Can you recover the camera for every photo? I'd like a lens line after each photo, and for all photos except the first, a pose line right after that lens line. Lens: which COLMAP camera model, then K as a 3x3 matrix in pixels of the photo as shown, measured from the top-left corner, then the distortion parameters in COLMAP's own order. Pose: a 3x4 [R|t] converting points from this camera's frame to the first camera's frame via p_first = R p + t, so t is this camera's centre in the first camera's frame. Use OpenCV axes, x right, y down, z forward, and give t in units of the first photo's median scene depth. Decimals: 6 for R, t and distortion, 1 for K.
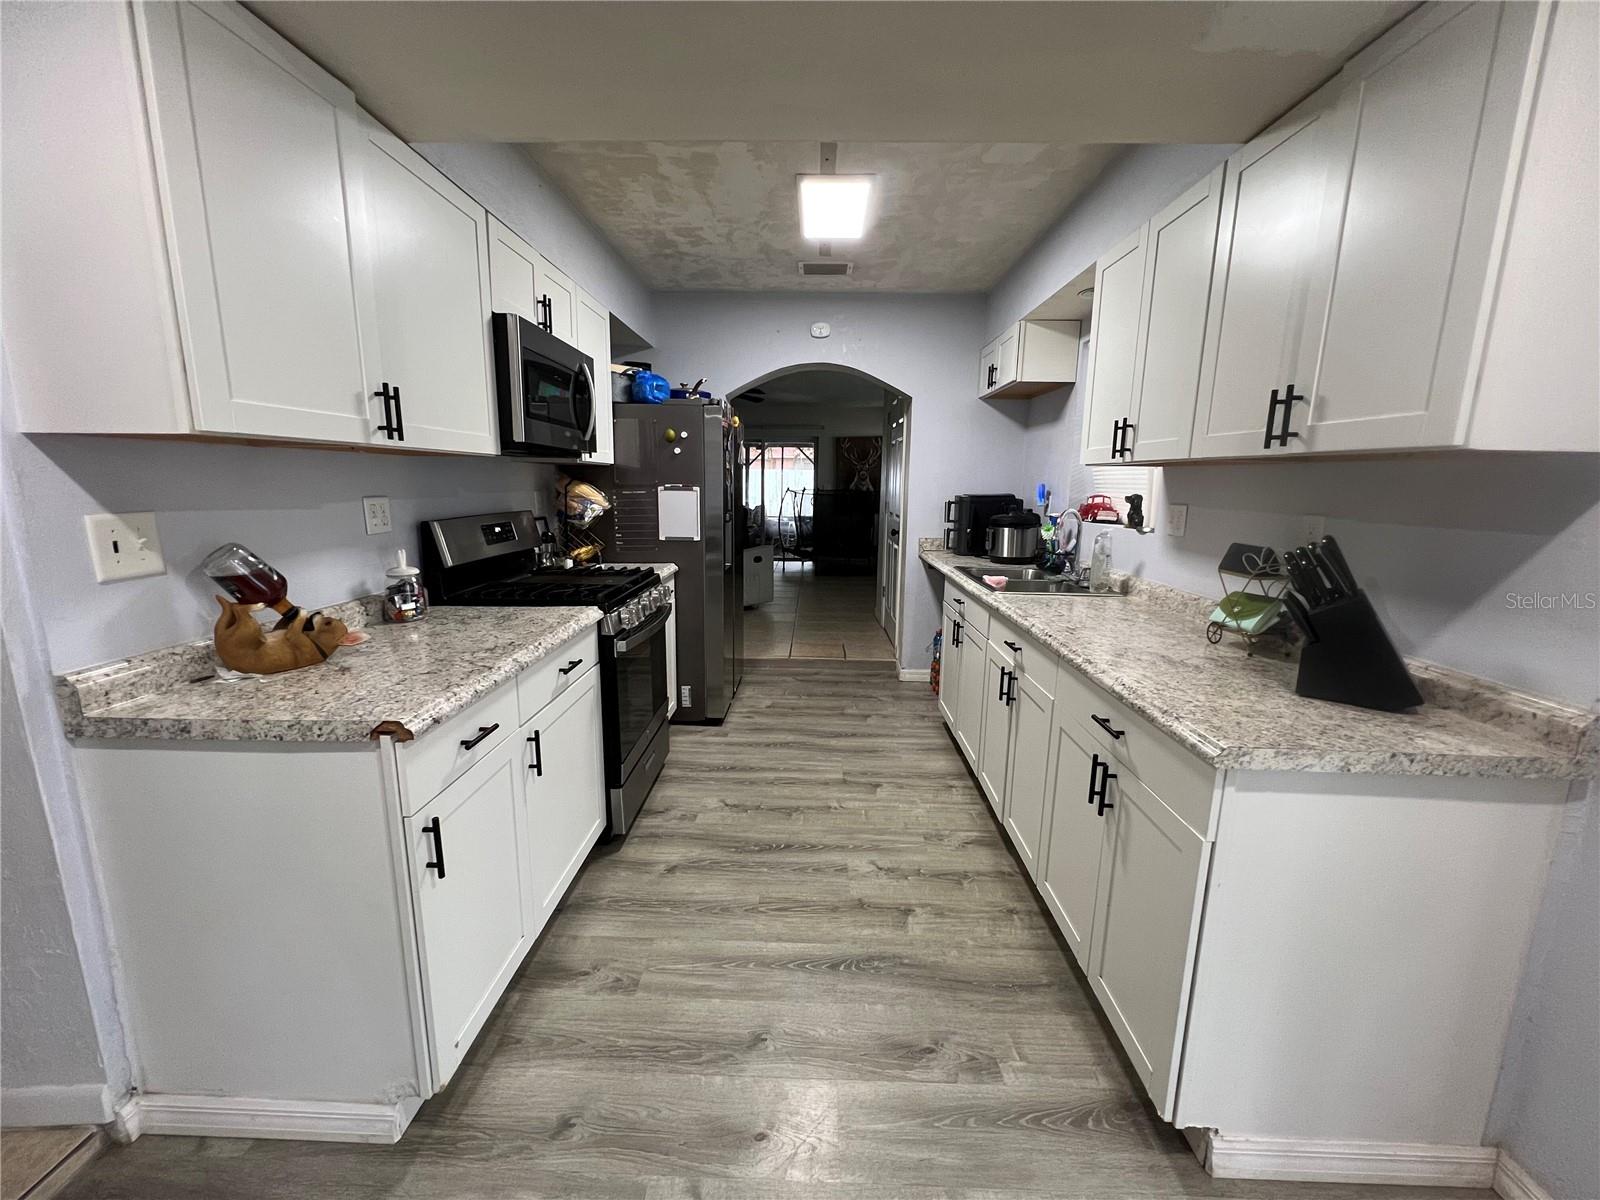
lens RADIAL K [[641.4, 0, 799.3], [0, 641.4, 599.6], [0, 0, 1]] dist [-0.002061, 0.000295]
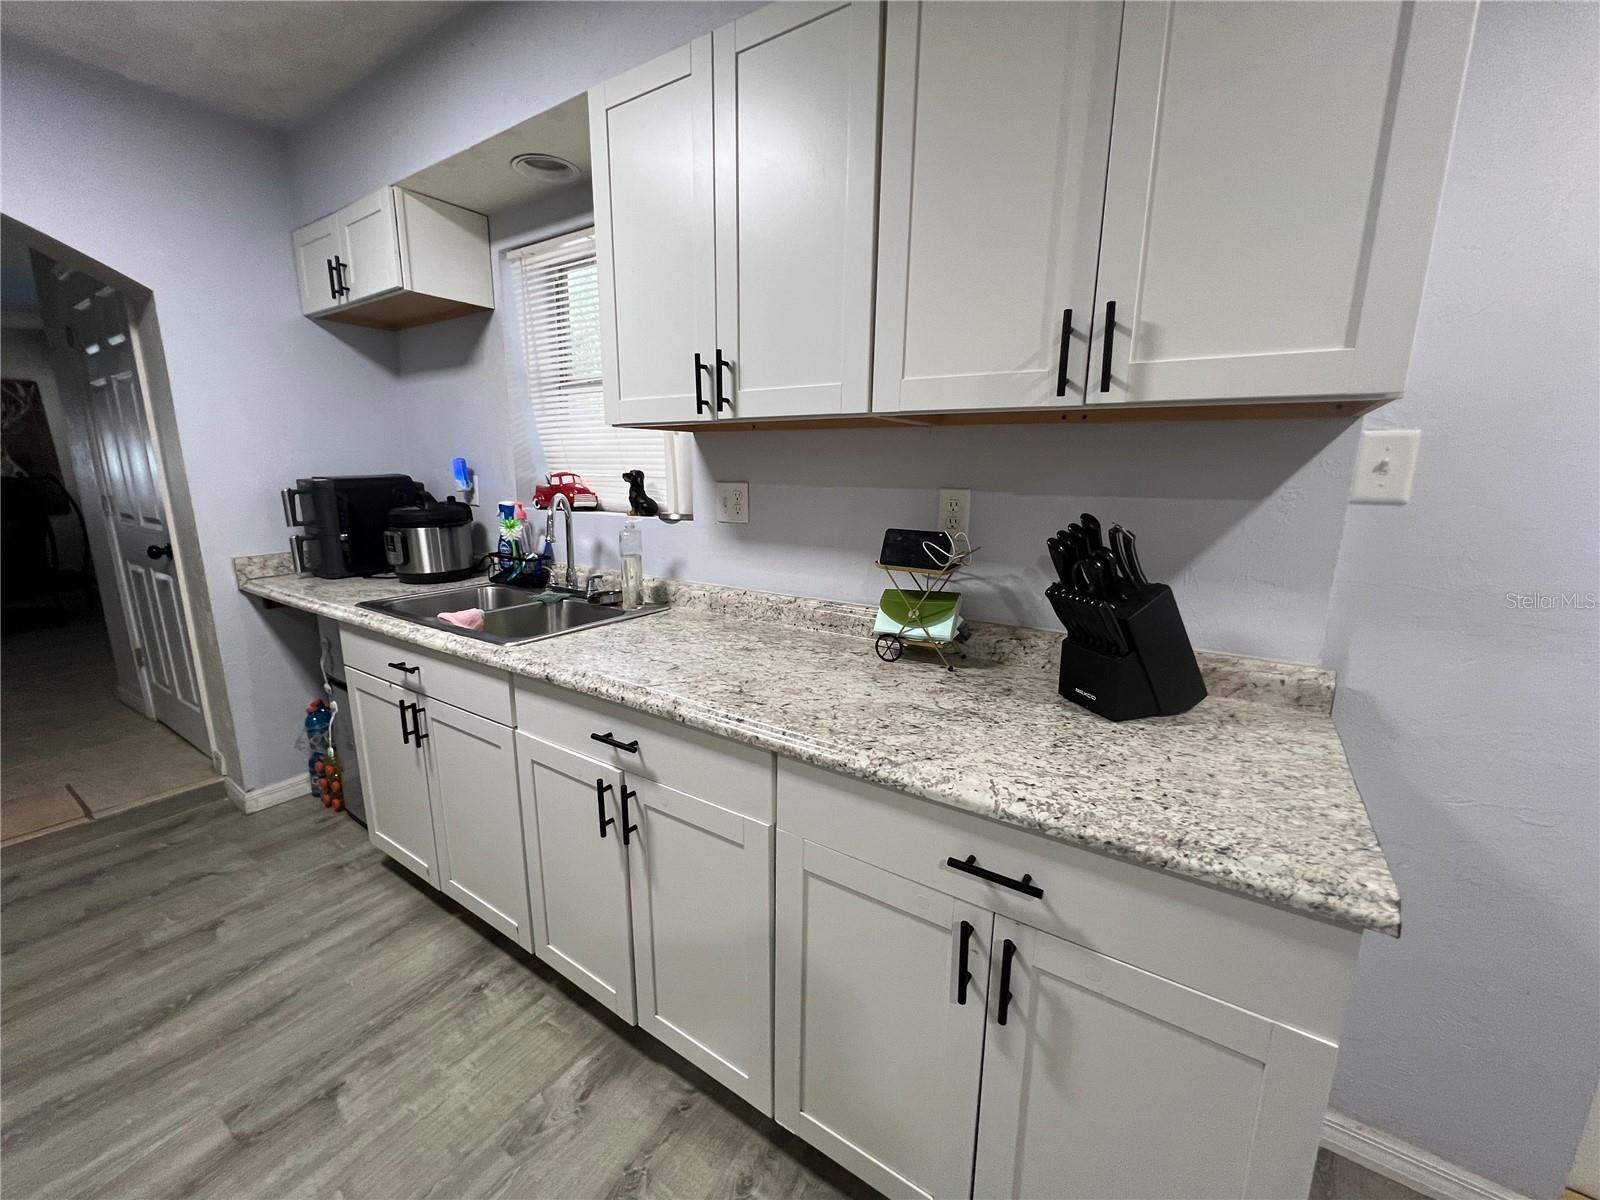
lens RADIAL K [[641.4, 0, 799.3], [0, 641.4, 597.2], [0, 0, 1]] dist [-0.002061, 0.000295]
pose [[0.536034, -0.179459, 0.824901, -0.017165], [0.156836, 0.981302, 0.111570, -0.063737], [-0.829500, 0.069569, 0.554157, 0.384418]]
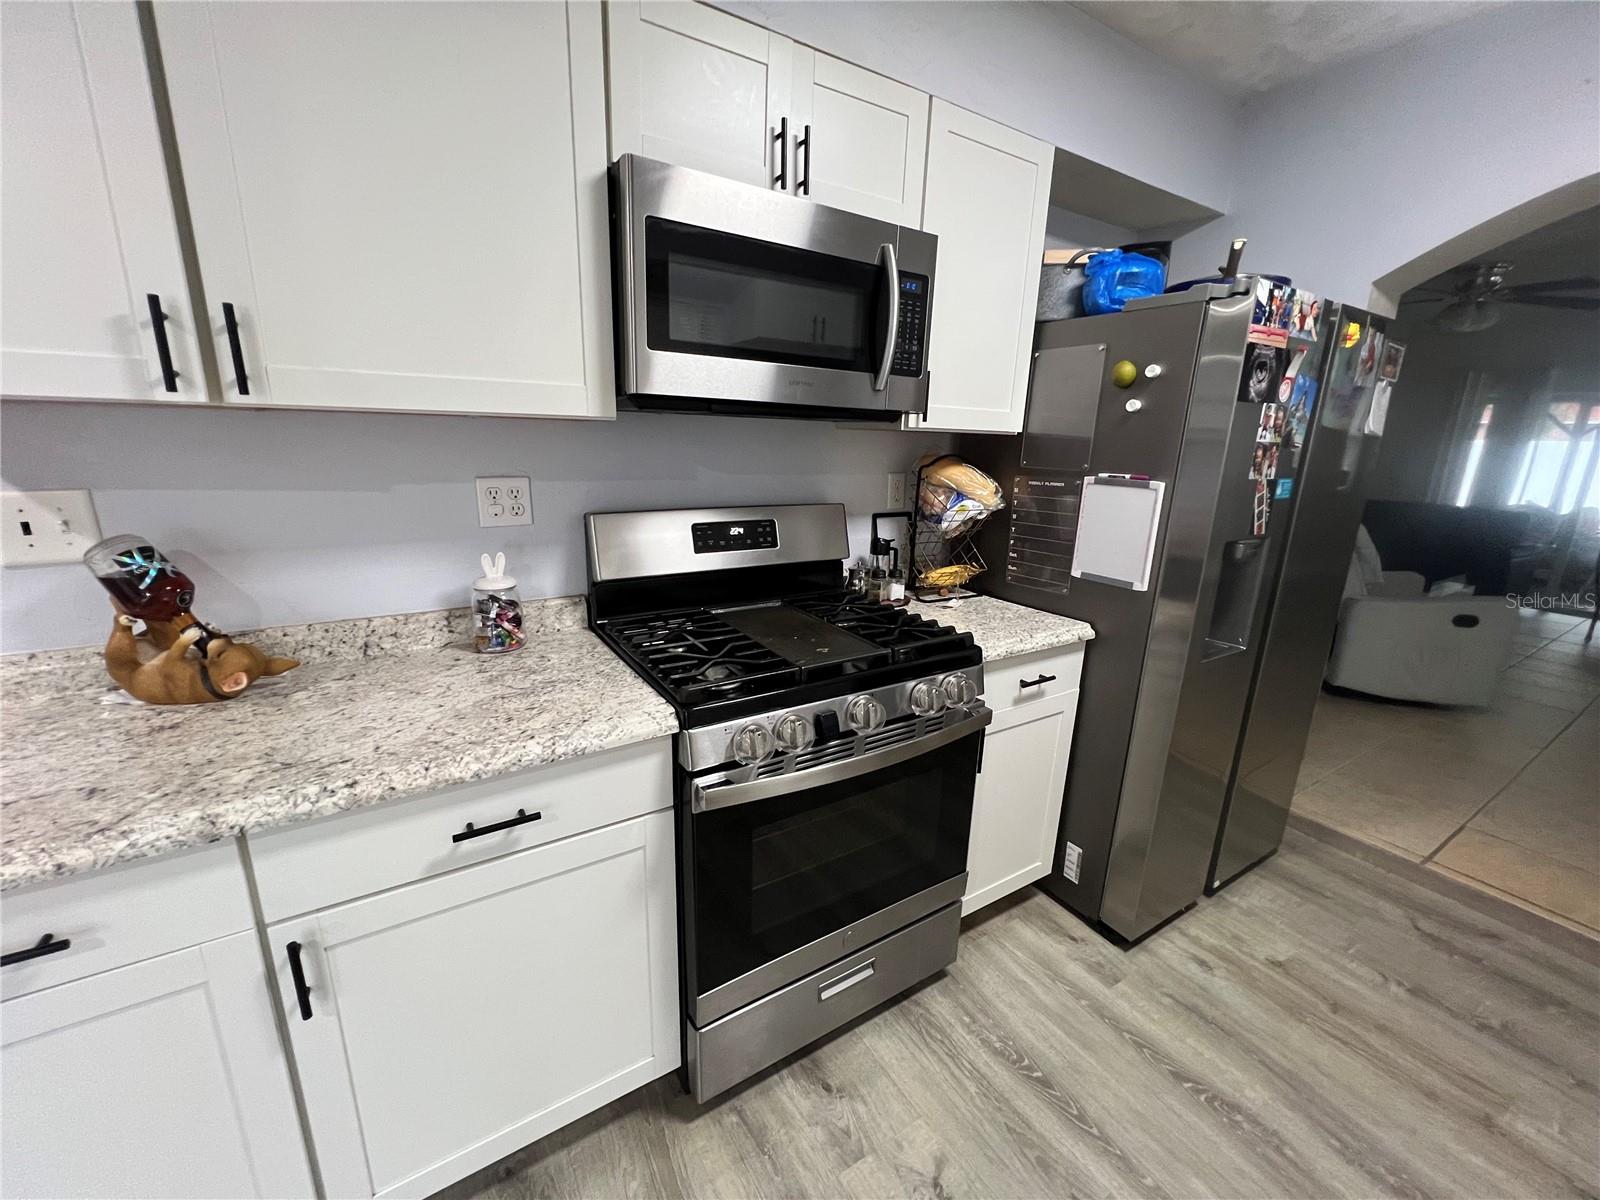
lens RADIAL K [[641.4, 0, 797.3], [0, 641.4, 597.6], [0, 0, 1]] dist [-0.002061, 0.000295]
pose [[0.551891, 0.209203, -0.807248, 0.097251], [-0.172598, 0.975716, 0.134863, -0.113499], [0.815859, 0.064900, 0.574597, 0.532230]]
